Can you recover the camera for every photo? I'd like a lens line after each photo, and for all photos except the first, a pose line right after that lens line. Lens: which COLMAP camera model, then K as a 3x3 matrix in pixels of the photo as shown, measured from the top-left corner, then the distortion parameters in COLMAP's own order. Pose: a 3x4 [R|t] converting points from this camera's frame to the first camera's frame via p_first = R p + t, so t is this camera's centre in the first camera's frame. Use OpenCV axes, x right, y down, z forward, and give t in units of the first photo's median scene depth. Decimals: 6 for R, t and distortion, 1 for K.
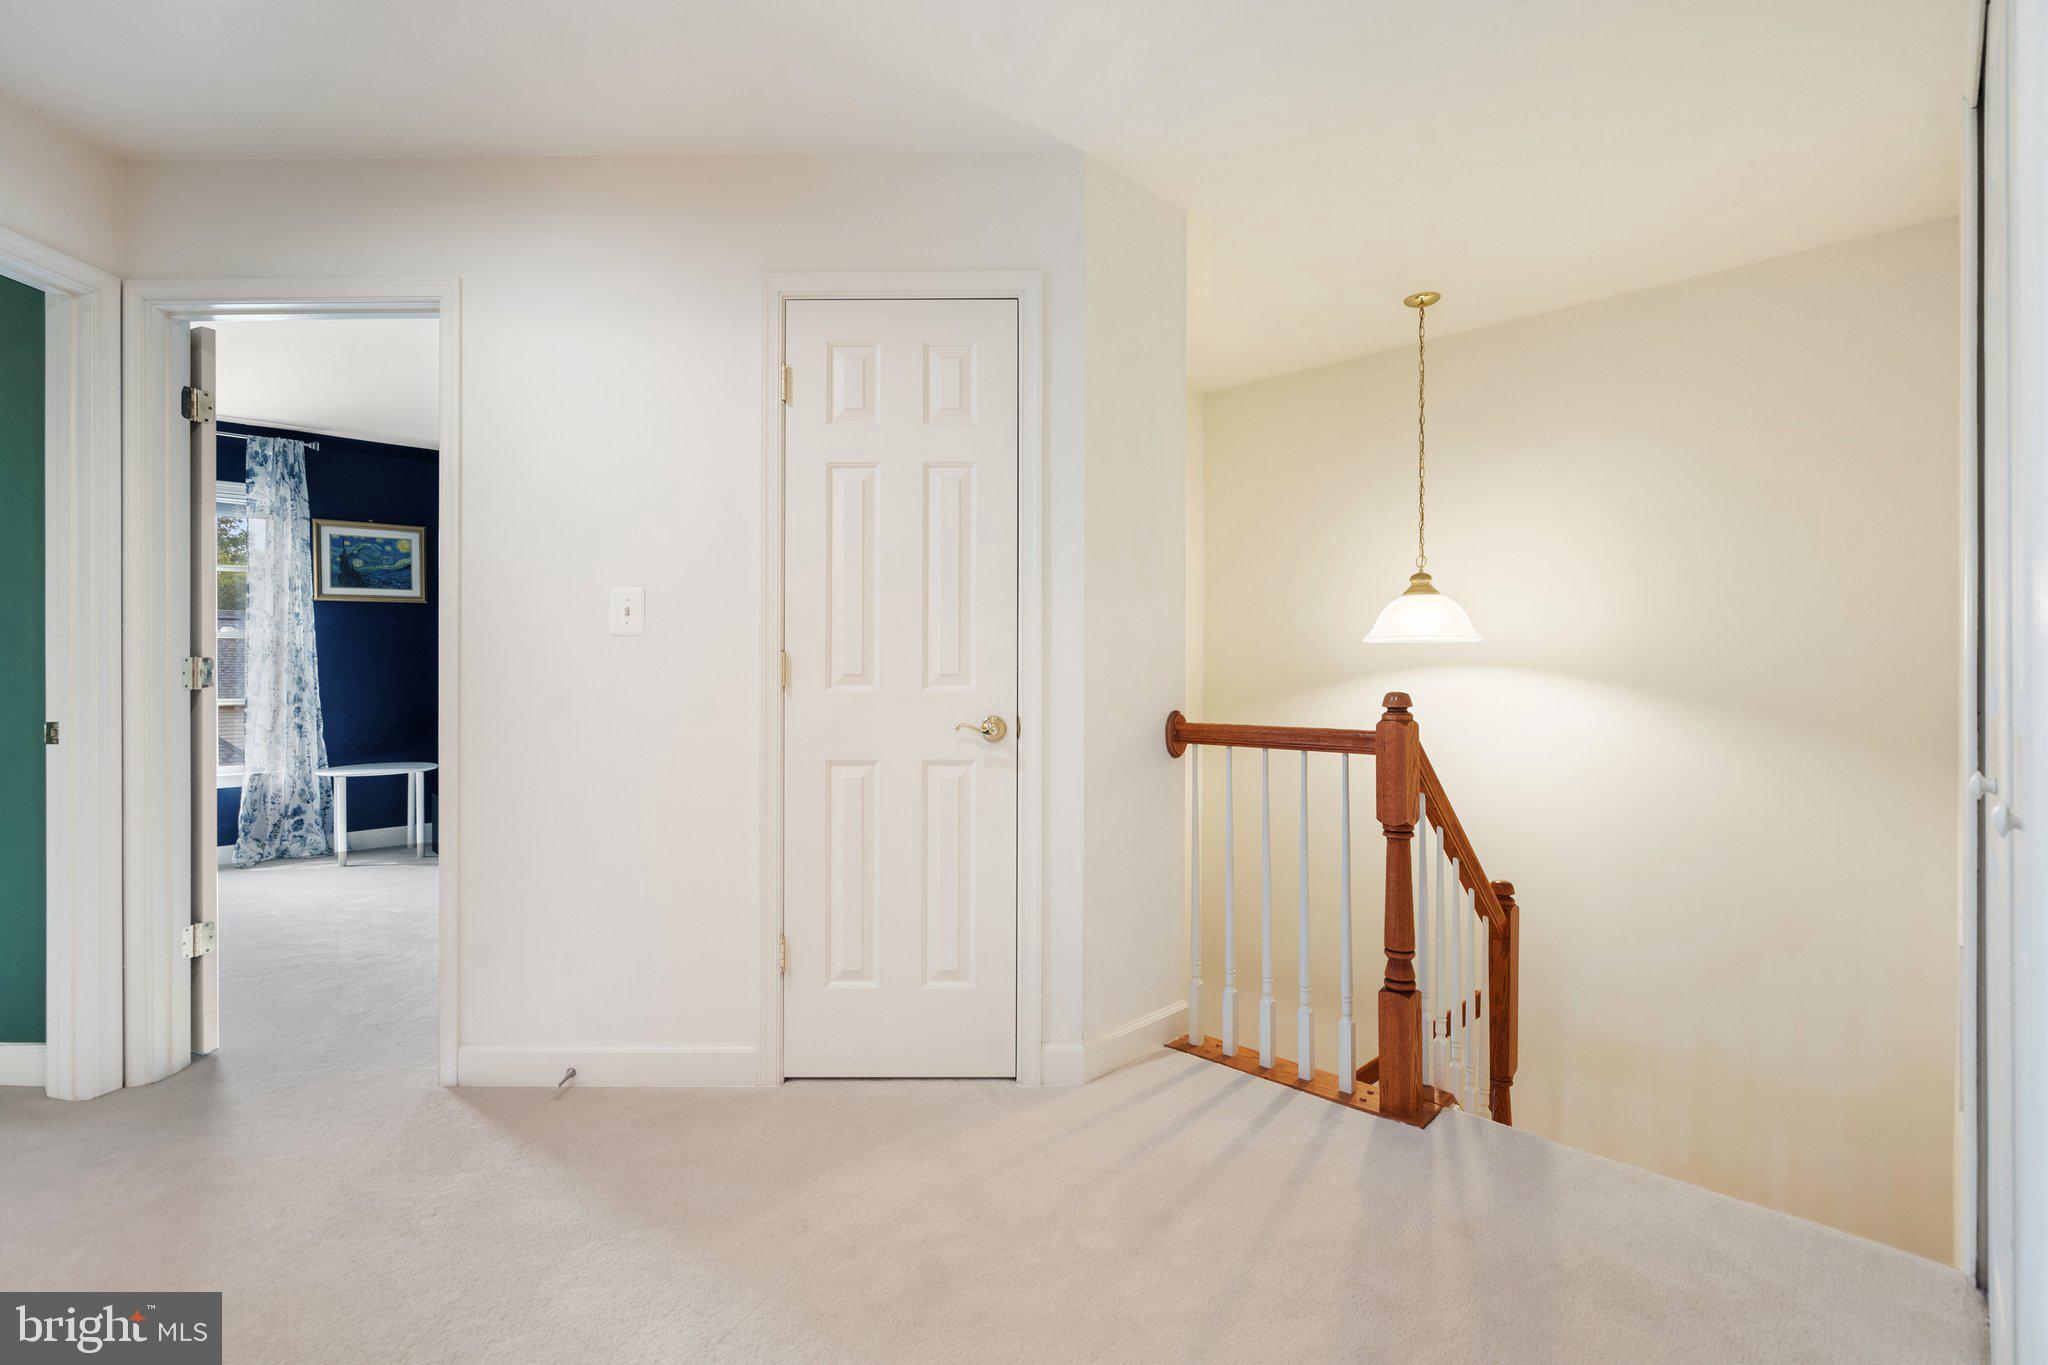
lens RADIAL K [[963.9, 0, 1017.7], [0, 963.9, 671.5], [0, 0, 1]] dist [-0.011626, -0.000034]
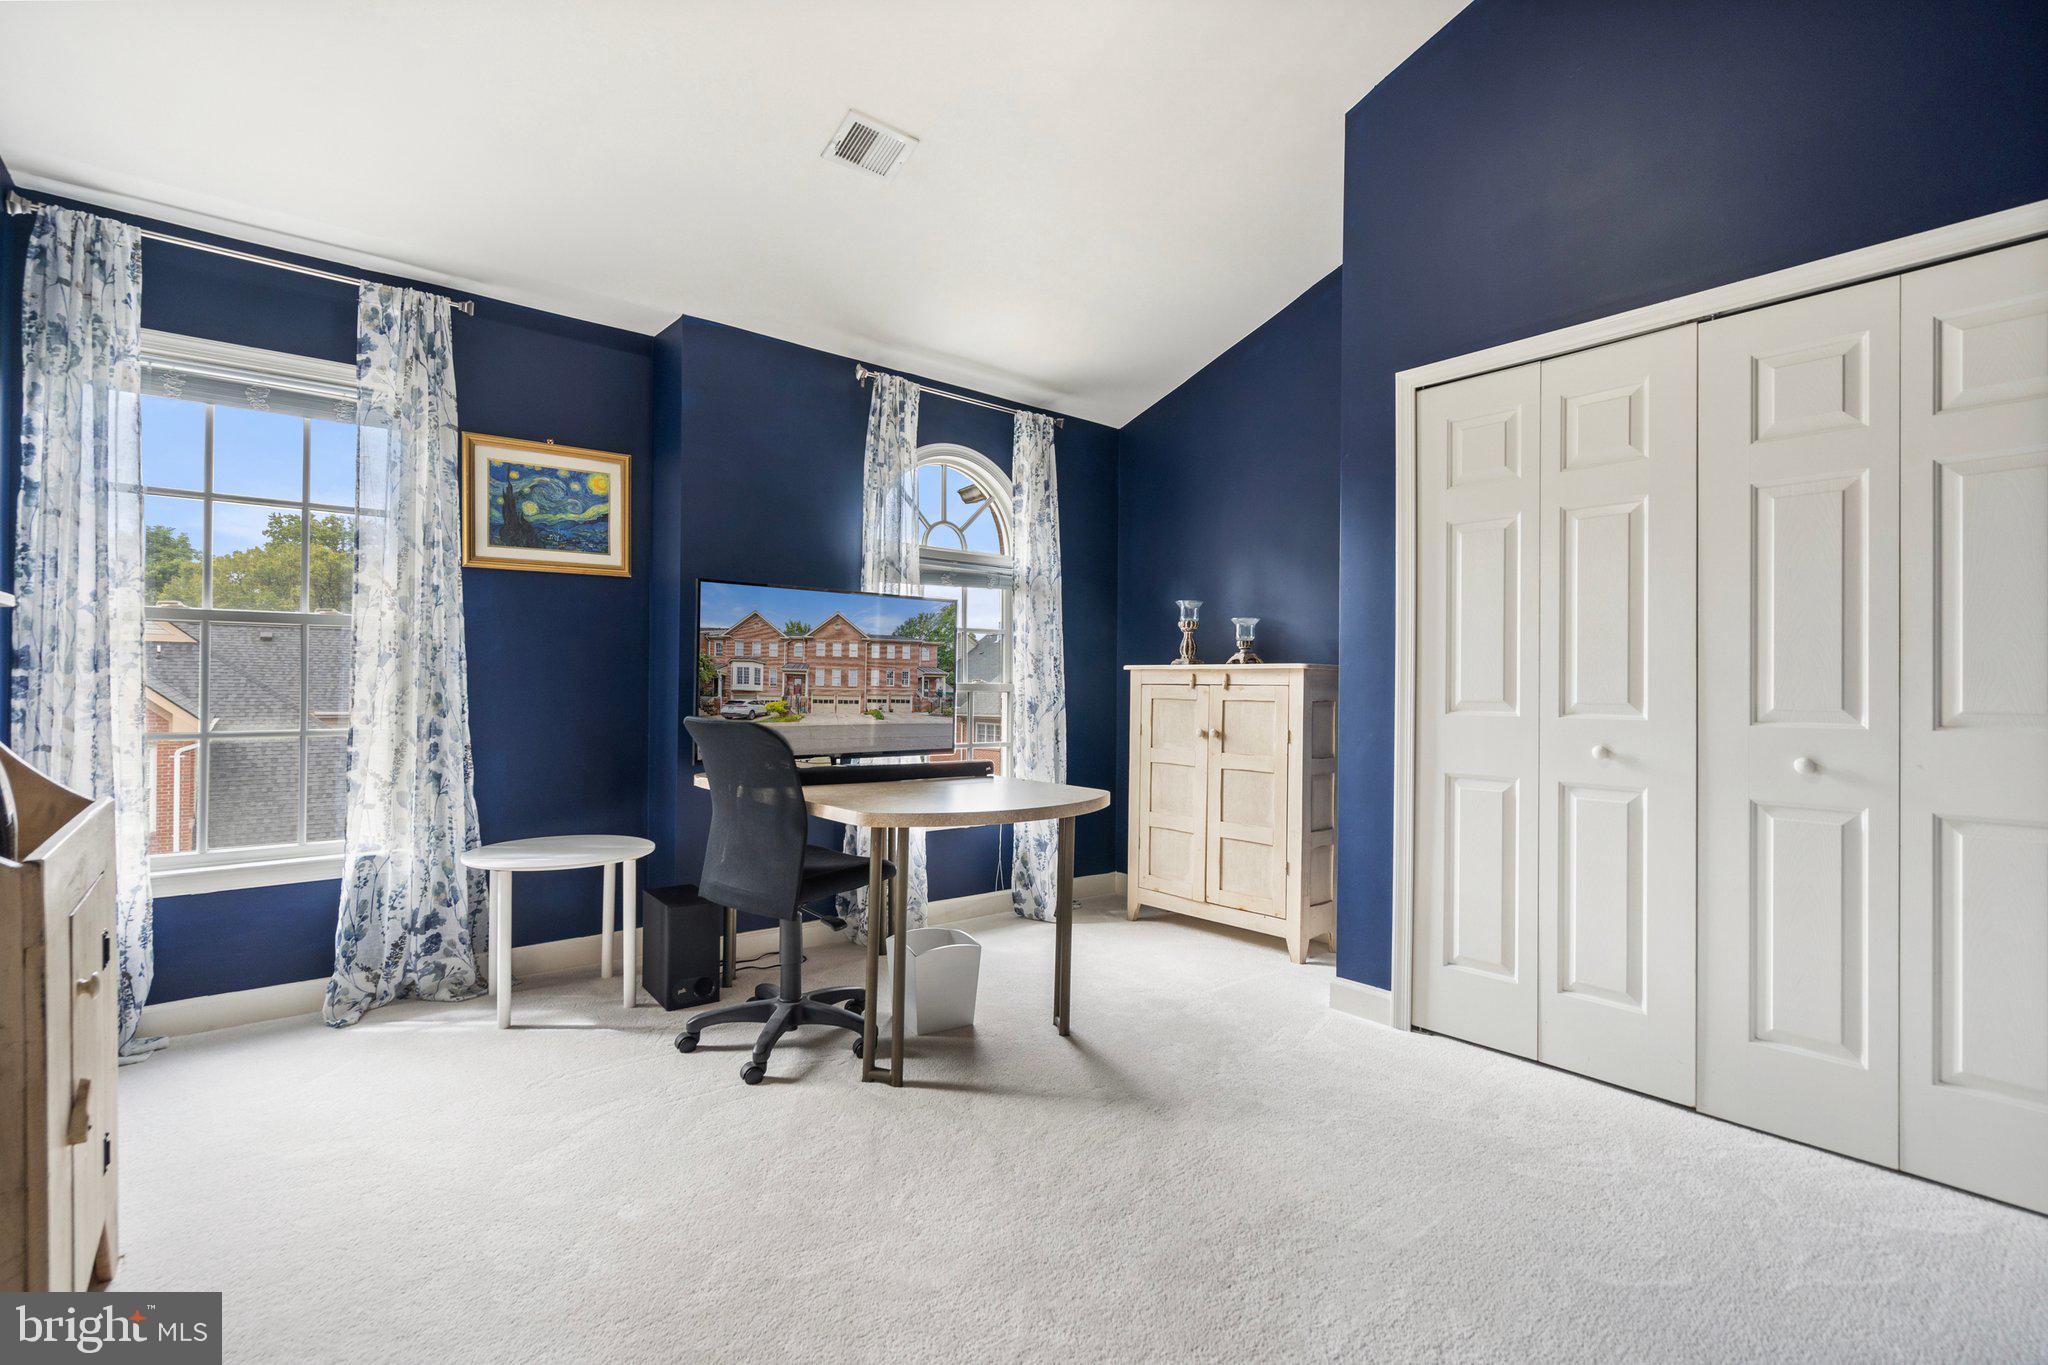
lens RADIAL K [[963.9, 0, 1022.3], [0, 963.9, 687.5], [0, 0, 1]] dist [-0.011626, -0.000034]
pose [[0.994598, 0.013450, -0.102925, -0.330270], [-0.013542, 0.999908, -0.000198, -0.002353], [0.102913, 0.001591, 0.994689, 0.448002]]
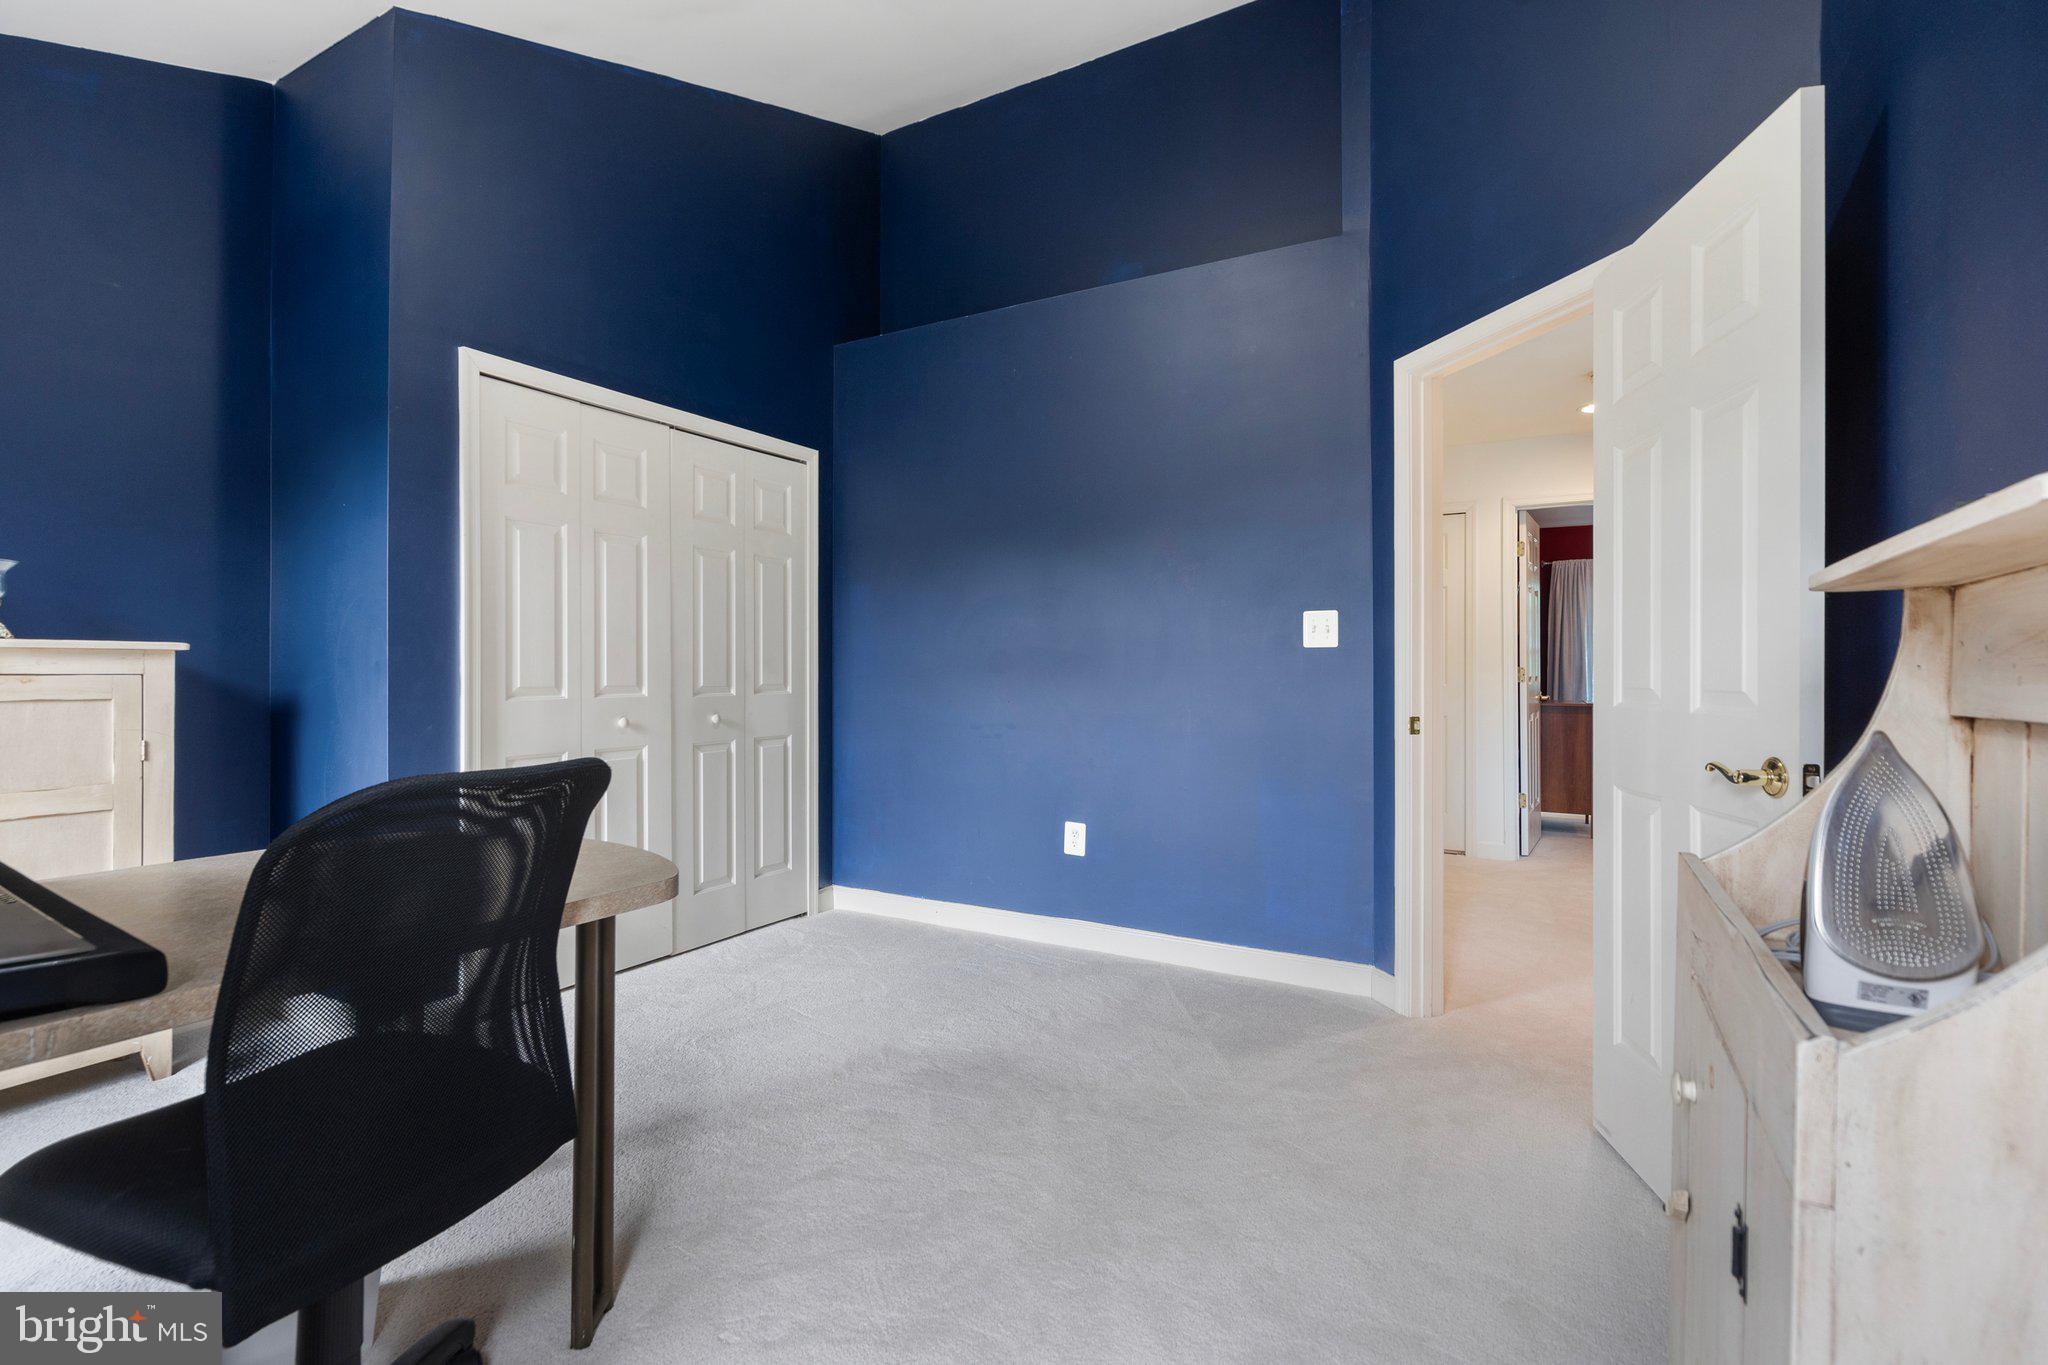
lens RADIAL K [[963.9, 0, 1017.7], [0, 963.9, 670.9], [0, 0, 1]] dist [-0.011626, -0.000034]
pose [[-0.276393, 0.001650, 0.961043, -0.857830], [0.002500, 0.999996, -0.000998, -0.007667], [-0.961041, 0.002127, -0.276397, 0.960134]]
